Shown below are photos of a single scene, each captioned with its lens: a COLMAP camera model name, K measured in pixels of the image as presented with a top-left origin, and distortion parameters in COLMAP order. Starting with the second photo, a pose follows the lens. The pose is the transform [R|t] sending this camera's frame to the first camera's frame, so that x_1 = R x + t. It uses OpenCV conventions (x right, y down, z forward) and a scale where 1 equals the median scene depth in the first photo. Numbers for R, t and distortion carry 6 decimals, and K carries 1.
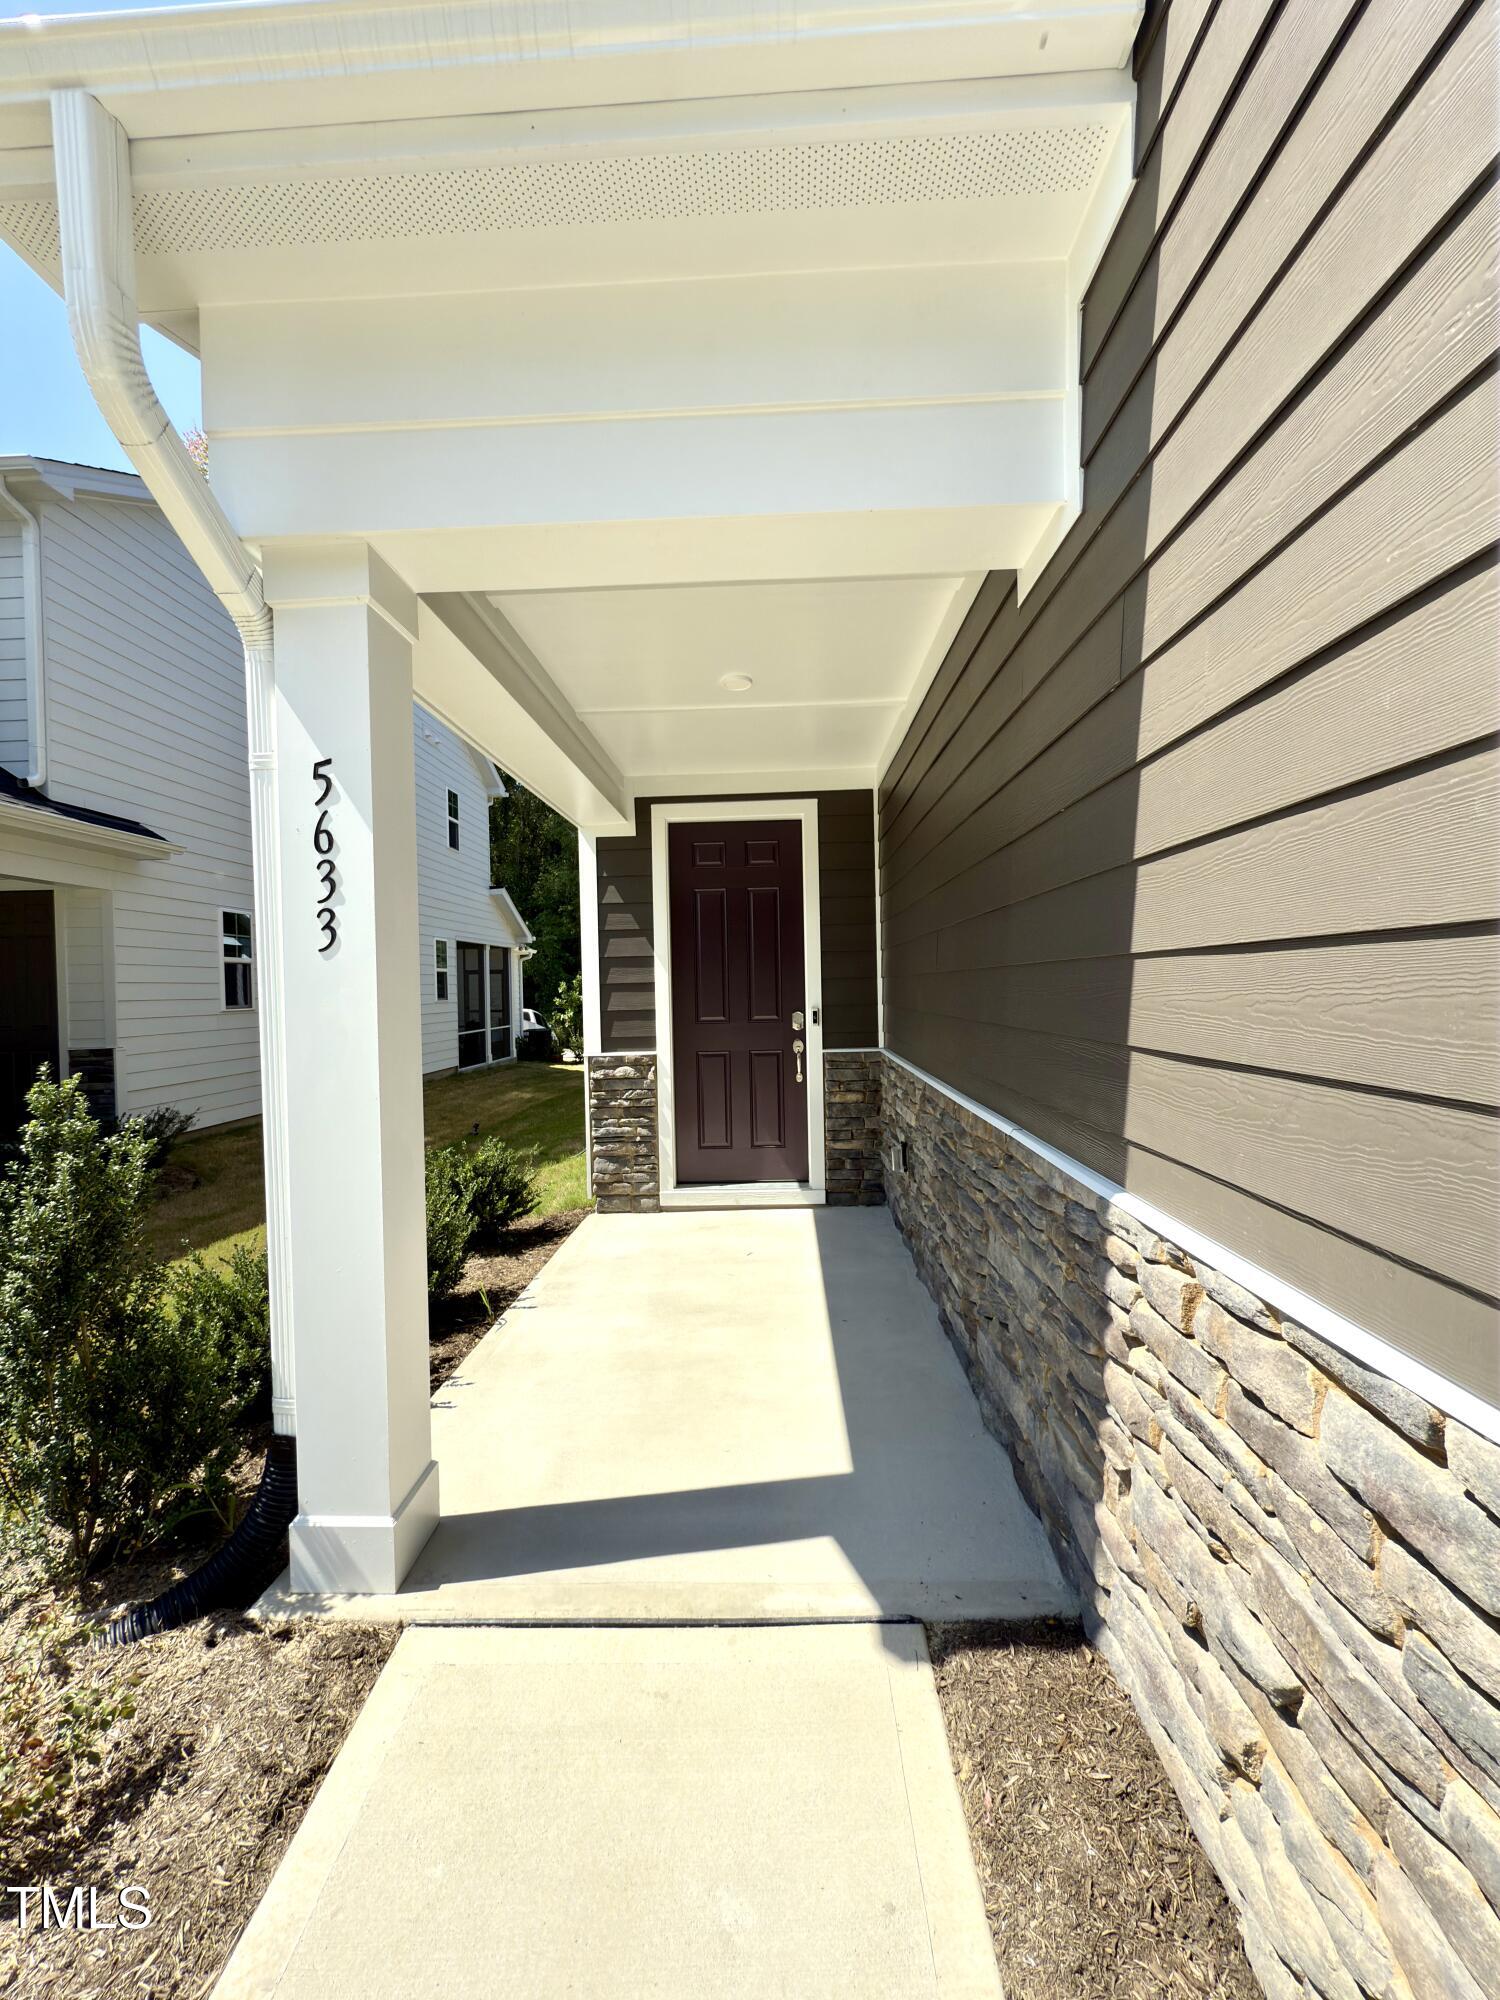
lens RADIAL K [[794.2, 0, 758.1], [0, 794.2, 993.8], [0, 0, 1]] dist [-0.000176, 0.000526]
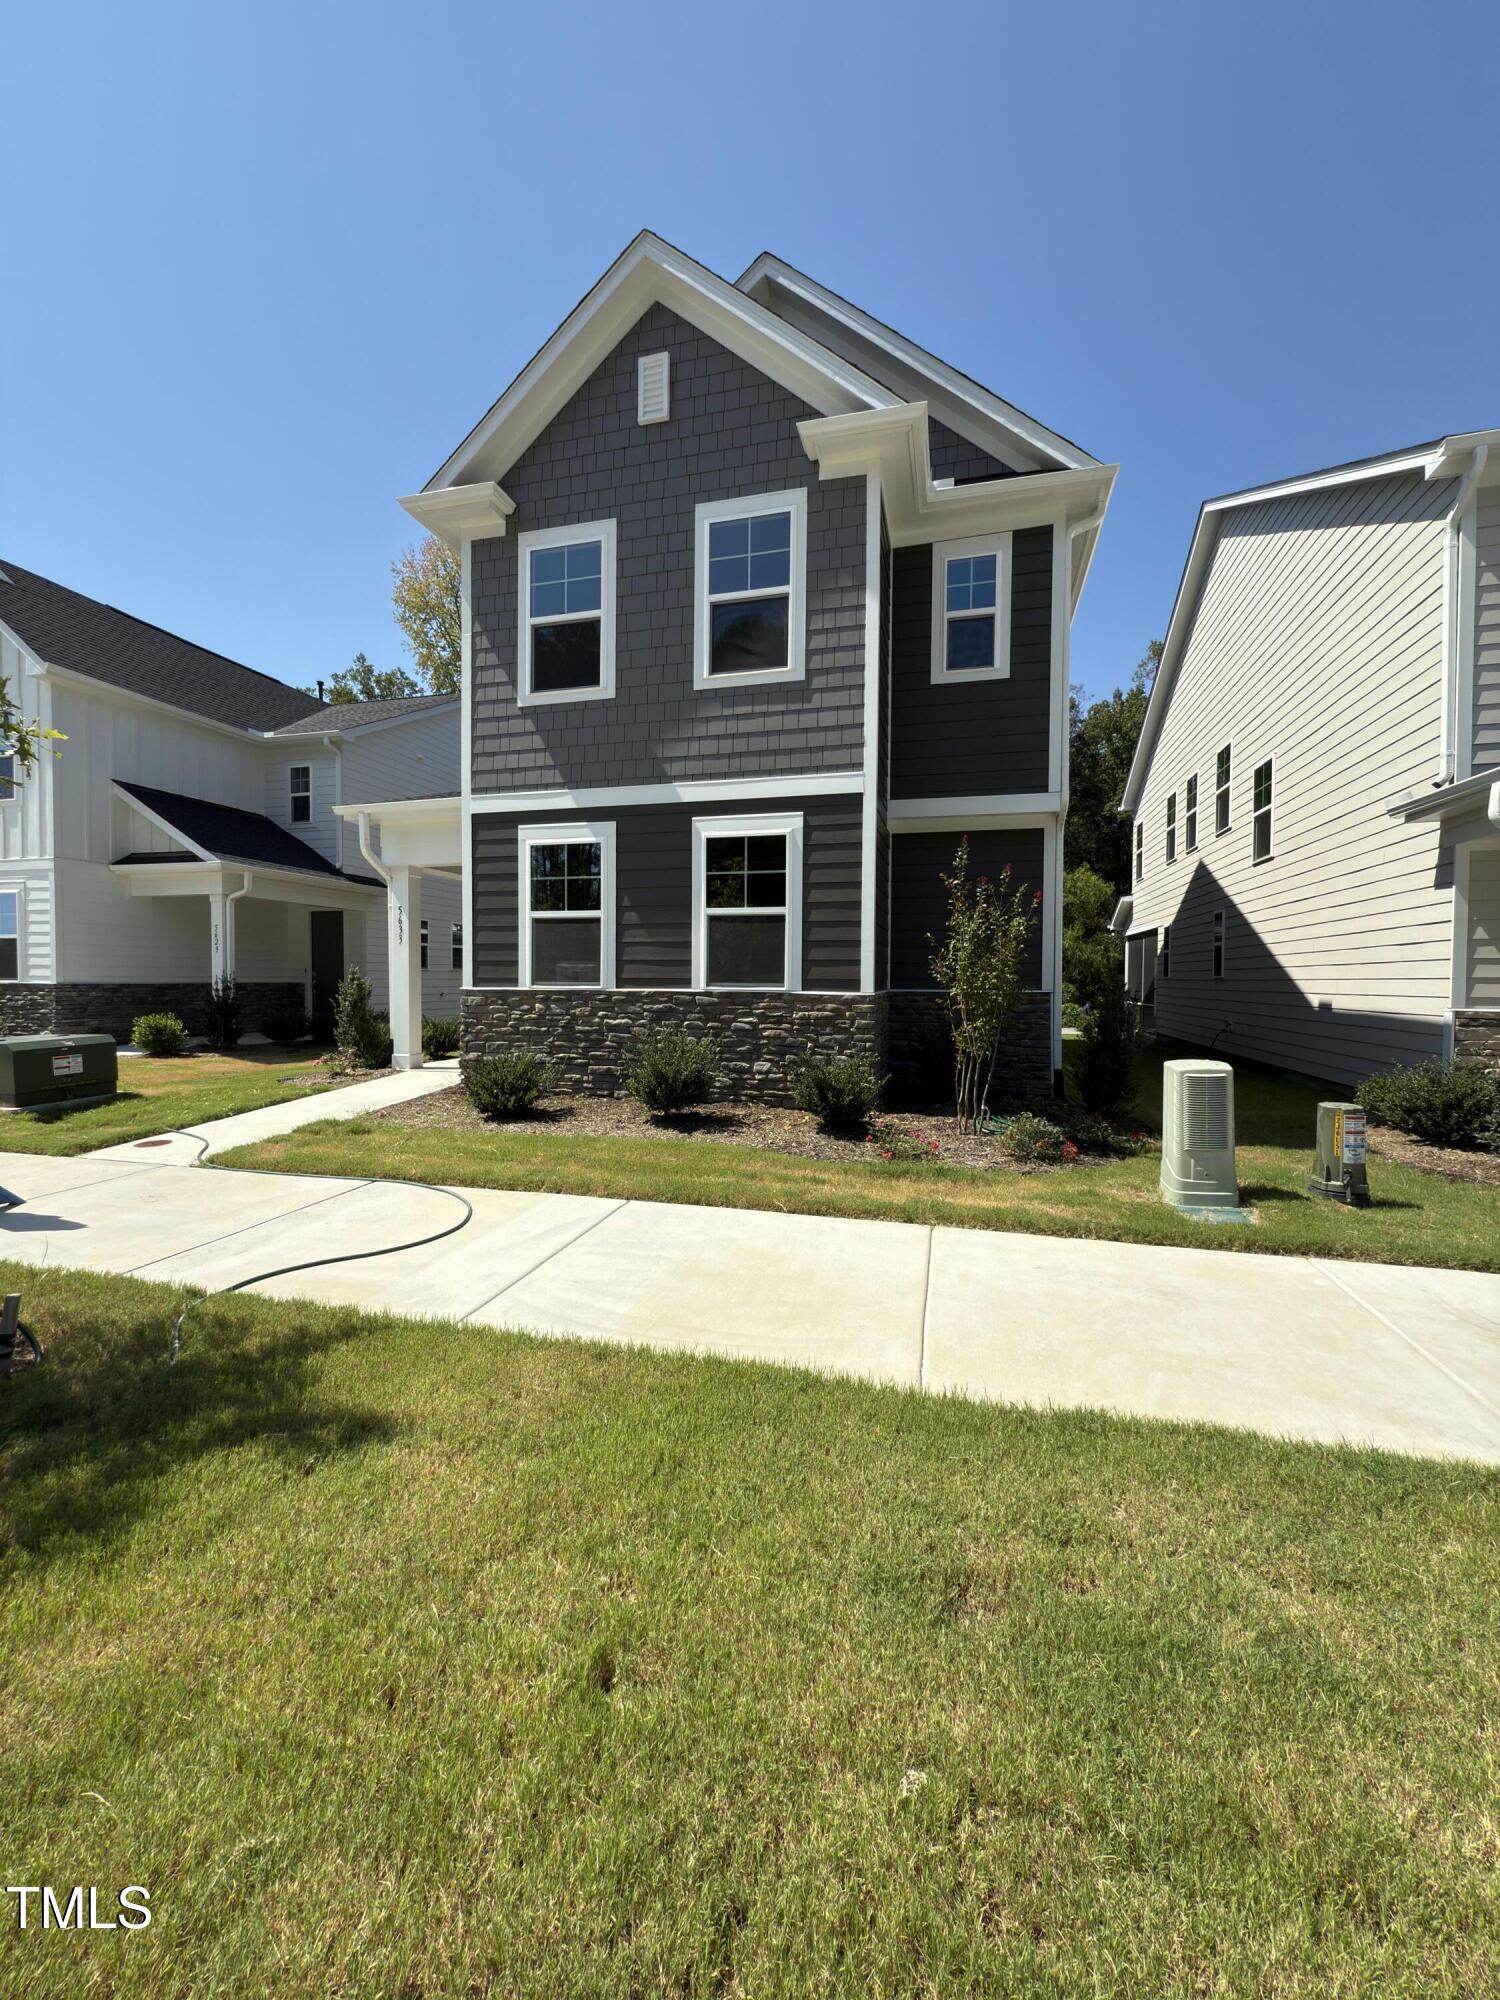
lens RADIAL K [[794.2, 0, 756.9], [0, 794.2, 1006.2], [0, 0, 1]] dist [-0.000176, 0.000526]
pose [[0.973704, 0.036651, -0.224850, 0.817929], [-0.030505, 0.999062, 0.030748, 0.034433], [0.225766, -0.023080, 0.973908, -0.992619]]
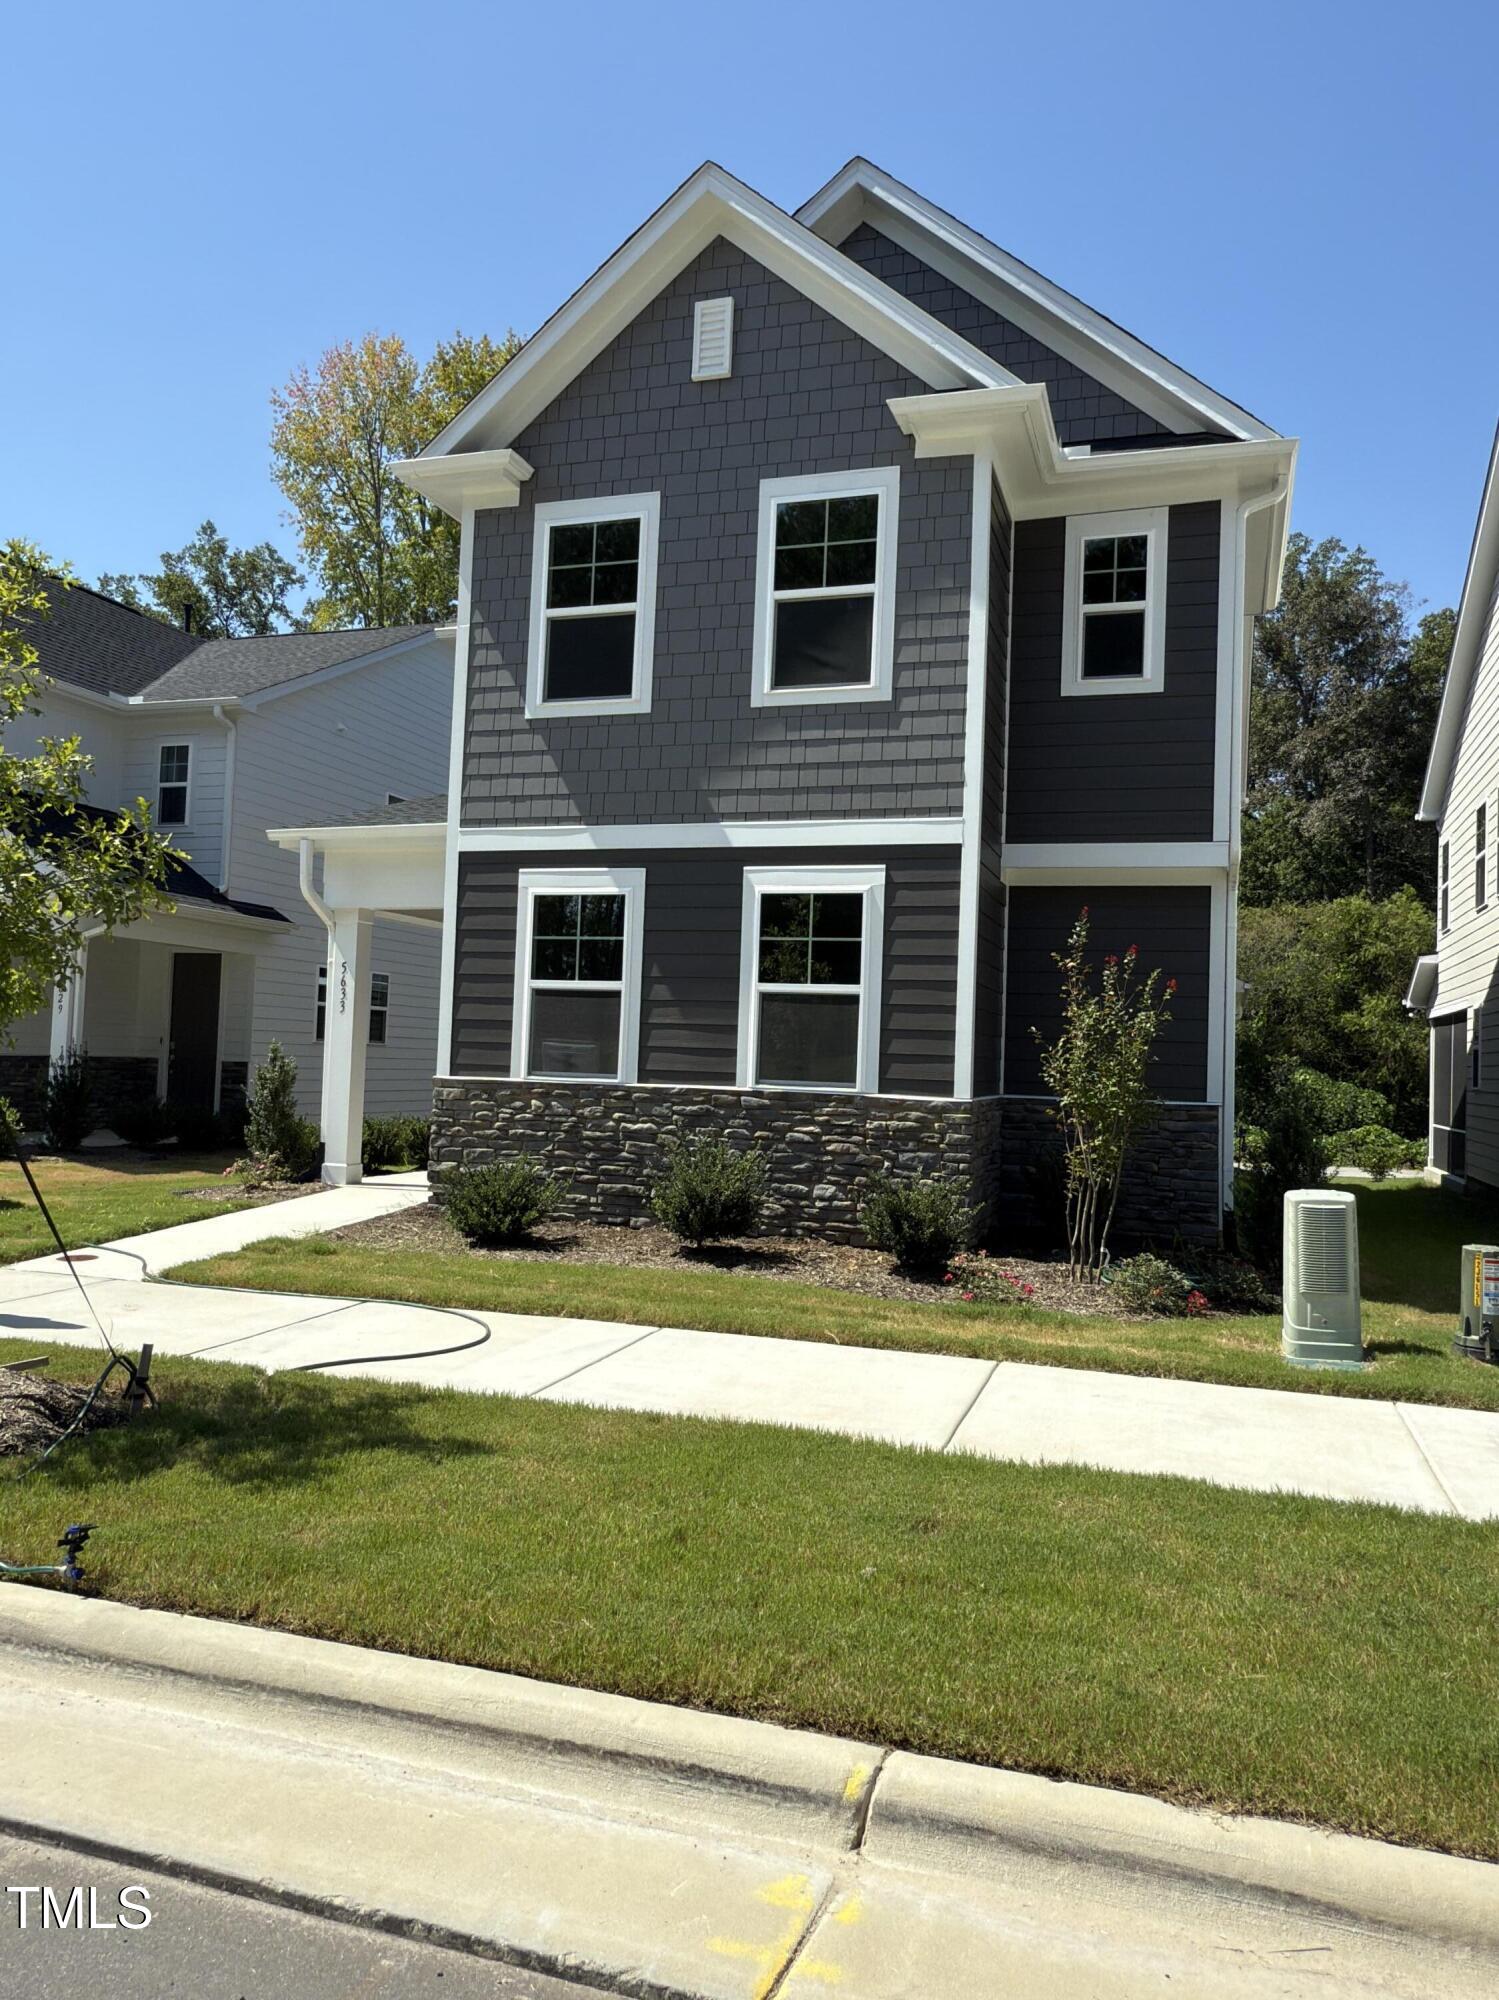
lens RADIAL K [[1416.5, 0, 753.0], [0, 1416.5, 1004.3], [0, 0, 1]] dist [0.023507, -0.023844]
pose [[0.956465, 0.044415, -0.288449, 0.934414], [-0.059342, 0.997302, -0.043210, 0.022994], [0.285752, 0.058446, 0.956520, -1.398769]]
